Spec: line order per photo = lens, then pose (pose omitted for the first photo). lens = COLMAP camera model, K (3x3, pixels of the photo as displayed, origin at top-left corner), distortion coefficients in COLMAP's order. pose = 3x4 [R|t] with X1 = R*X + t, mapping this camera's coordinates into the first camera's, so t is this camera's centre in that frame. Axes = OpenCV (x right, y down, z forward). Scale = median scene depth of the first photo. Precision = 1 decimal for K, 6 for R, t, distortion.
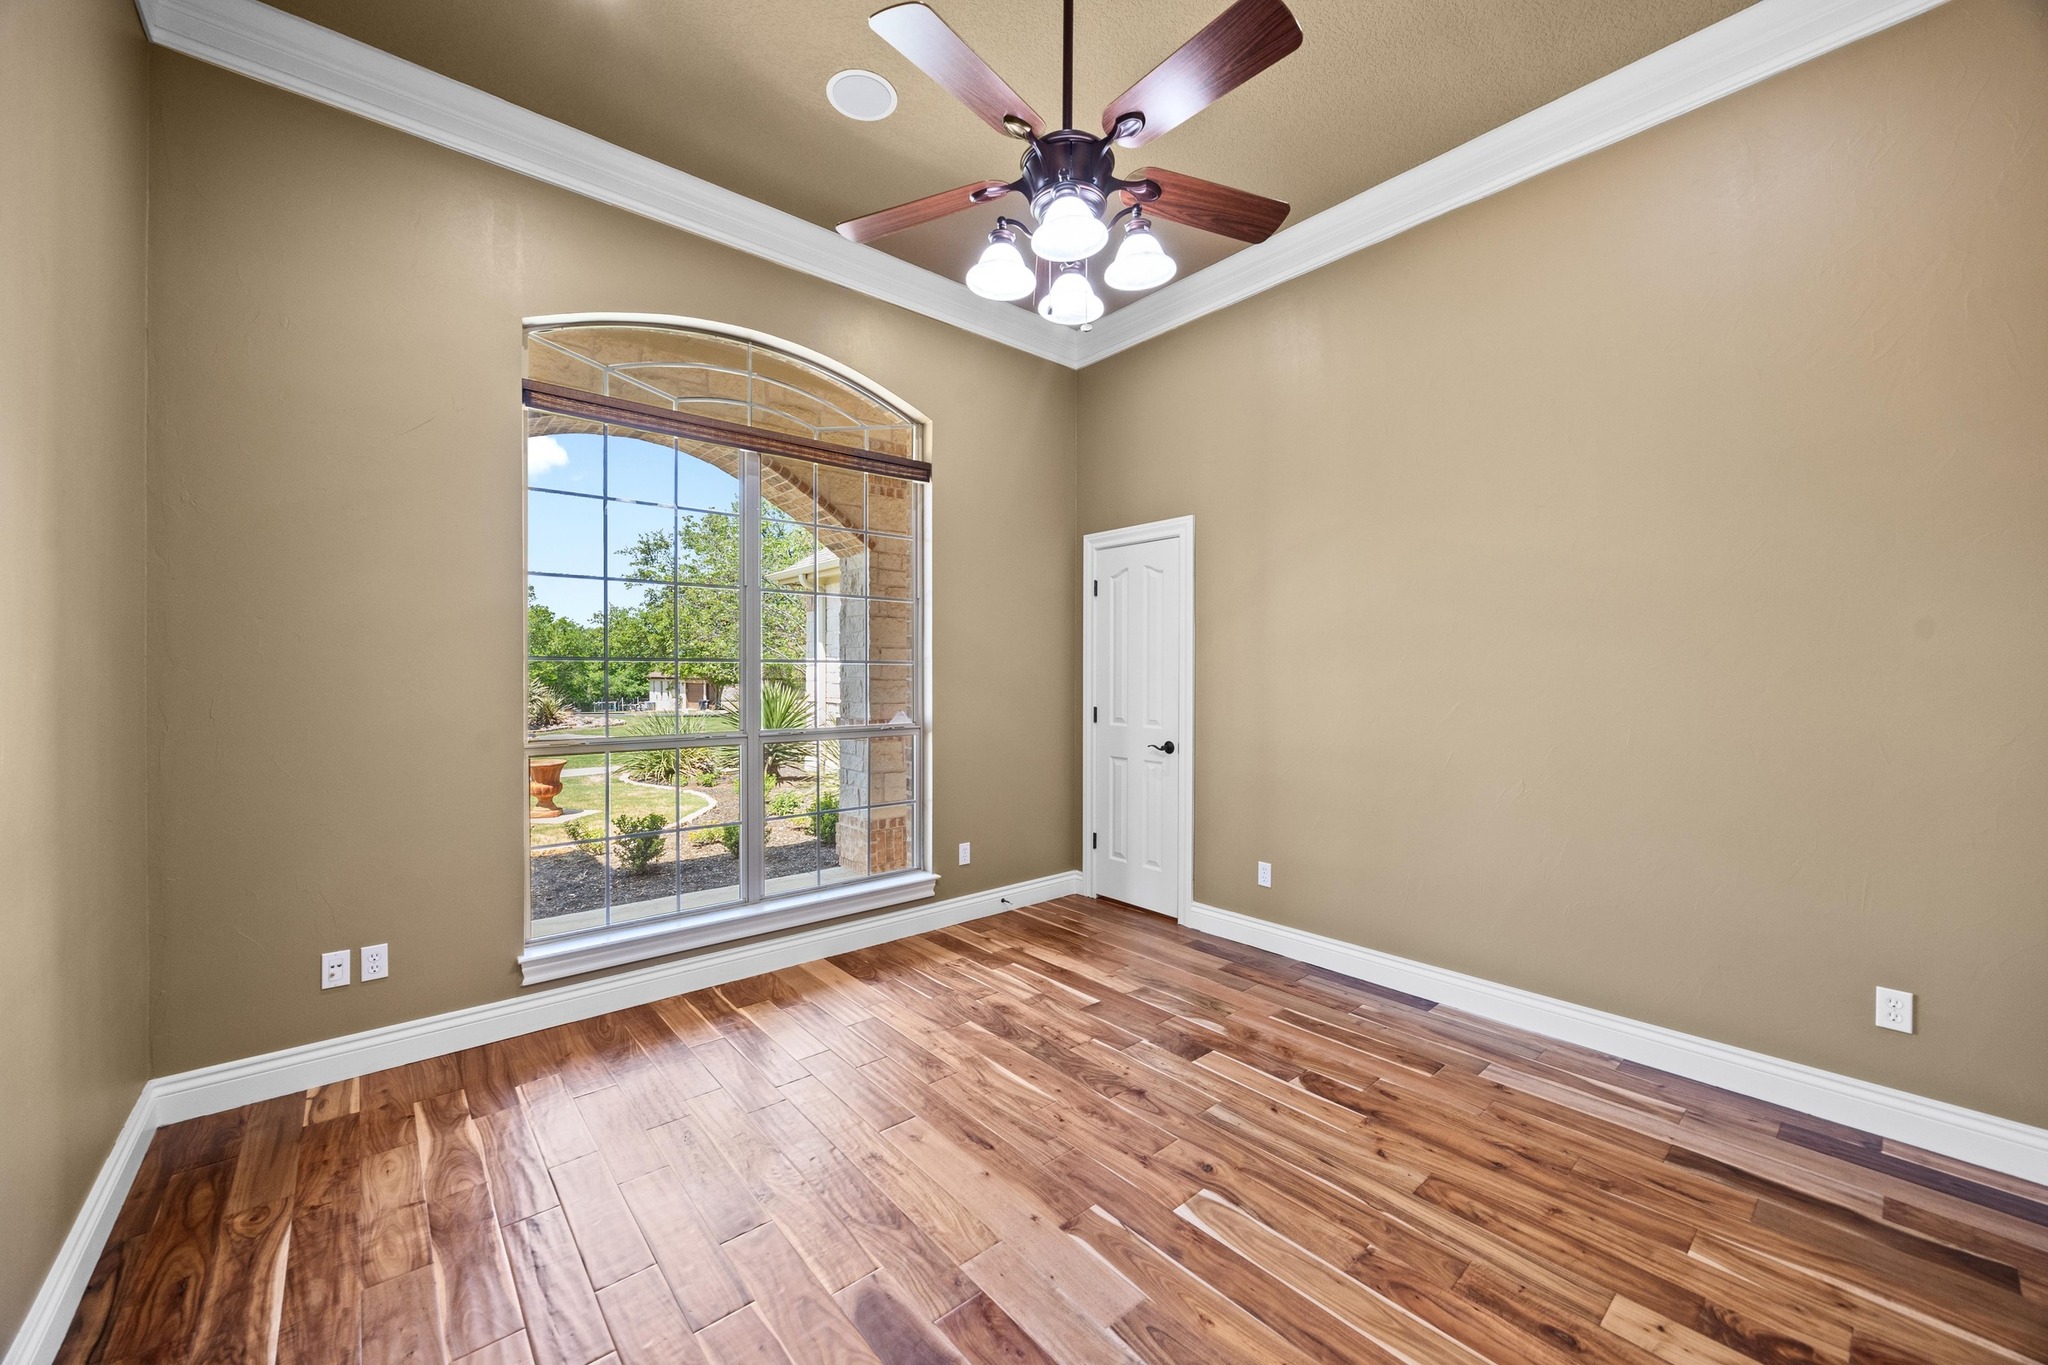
lens RADIAL K [[781.5, 0, 1024.4], [0, 781.5, 672.3], [0, 0, 1]] dist [-0.000524, -0.000070]
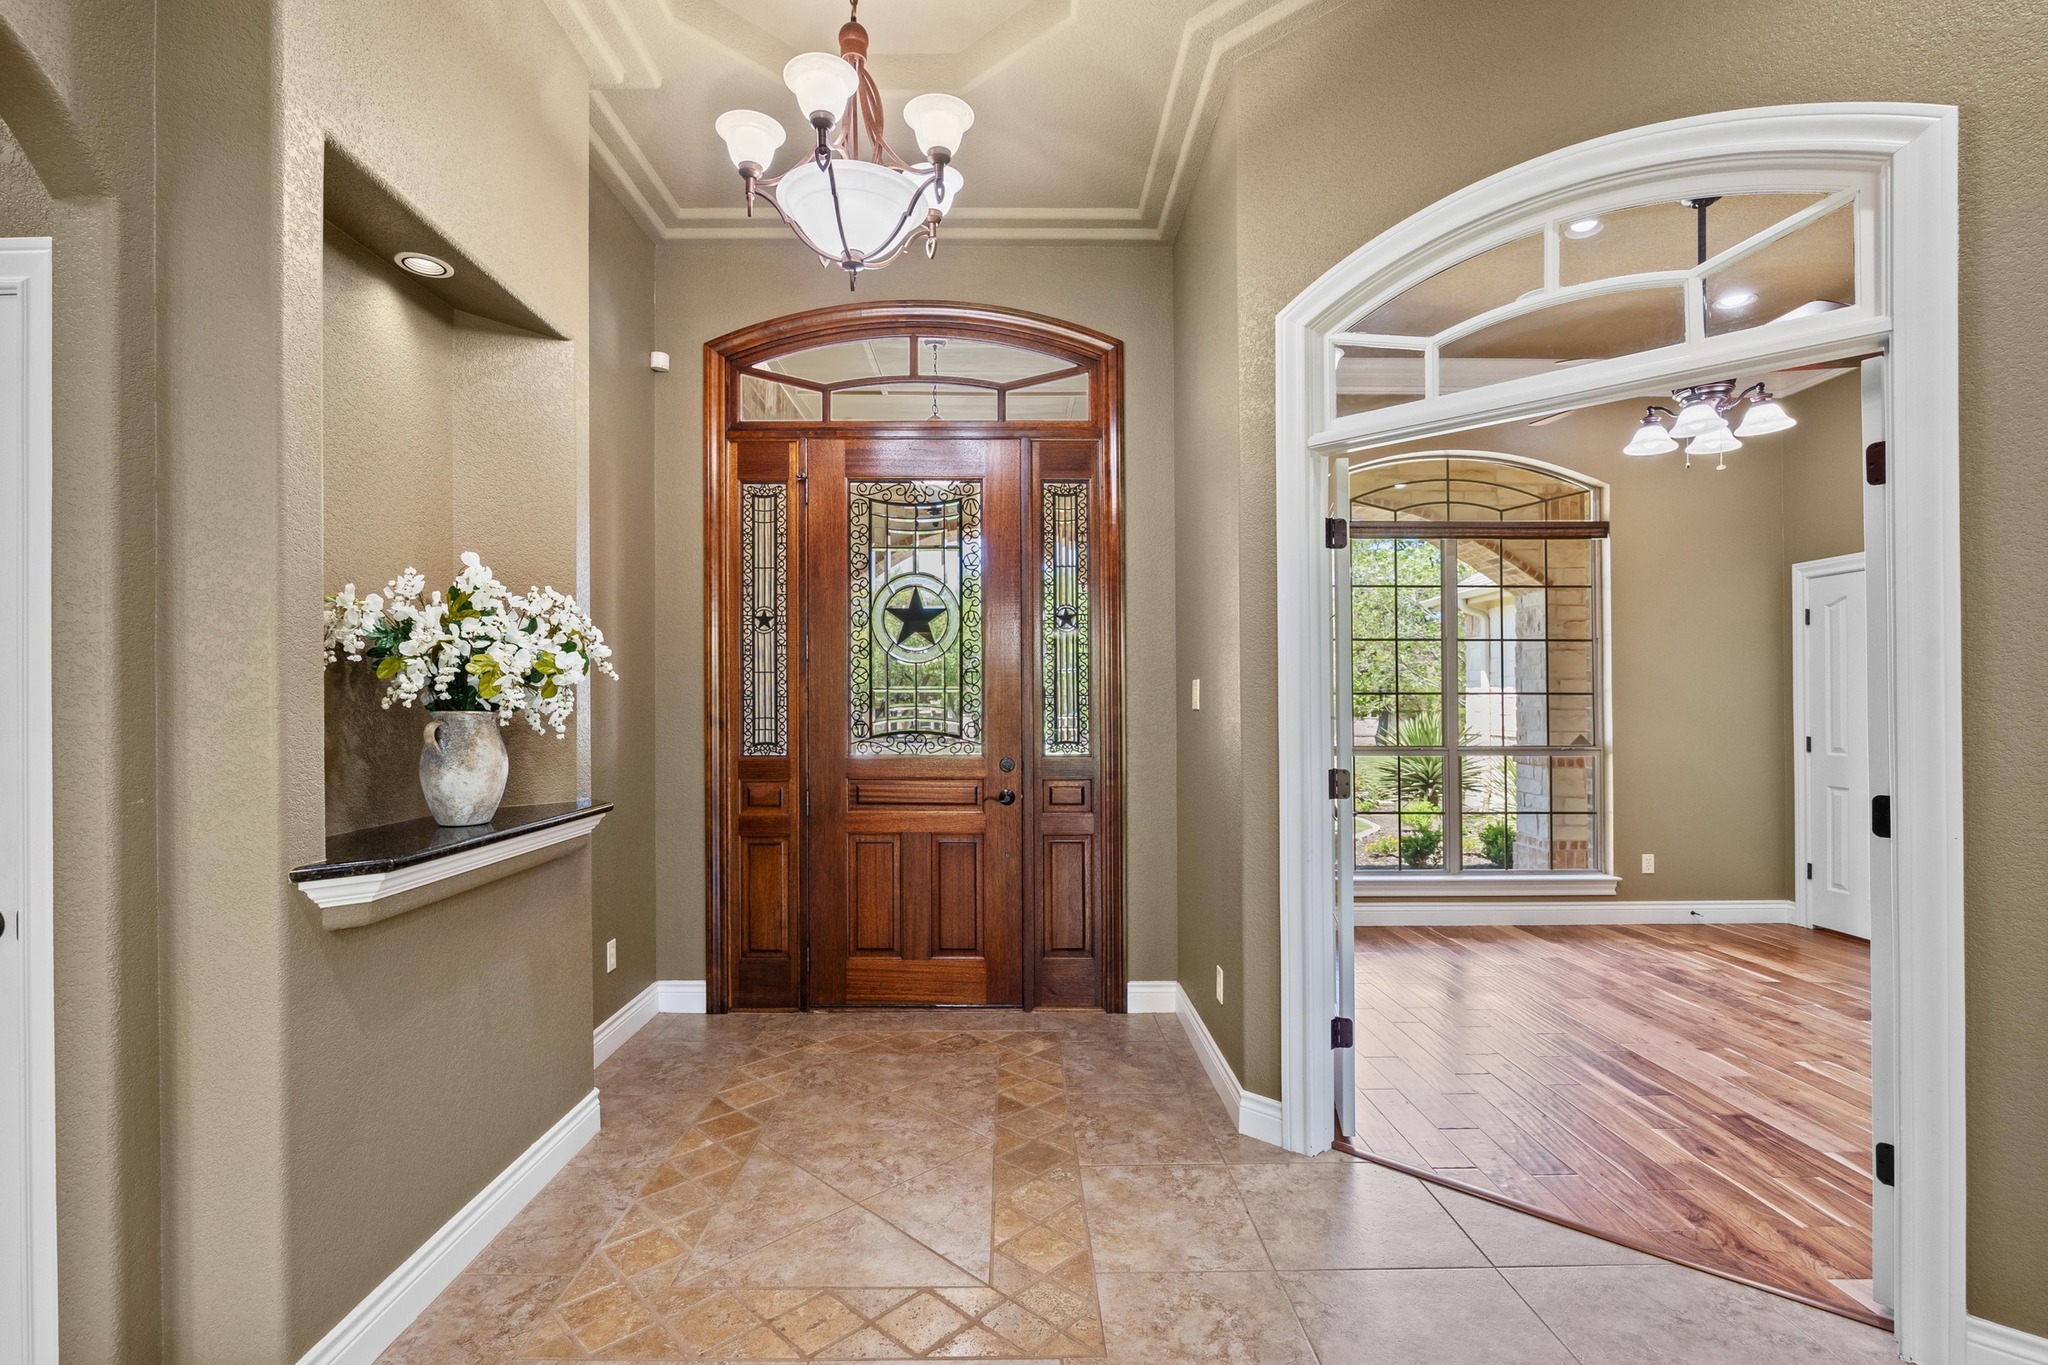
lens RADIAL K [[924.3, 0, 1010.8], [0, 924.3, 690.7], [0, 0, 1]] dist [0.001611, 0.000375]
pose [[0.756613, -0.009958, -0.653787, 0.298778], [0.000911, 0.999899, -0.014175, 0.008416], [0.653862, 0.010130, 0.756546, -1.769788]]
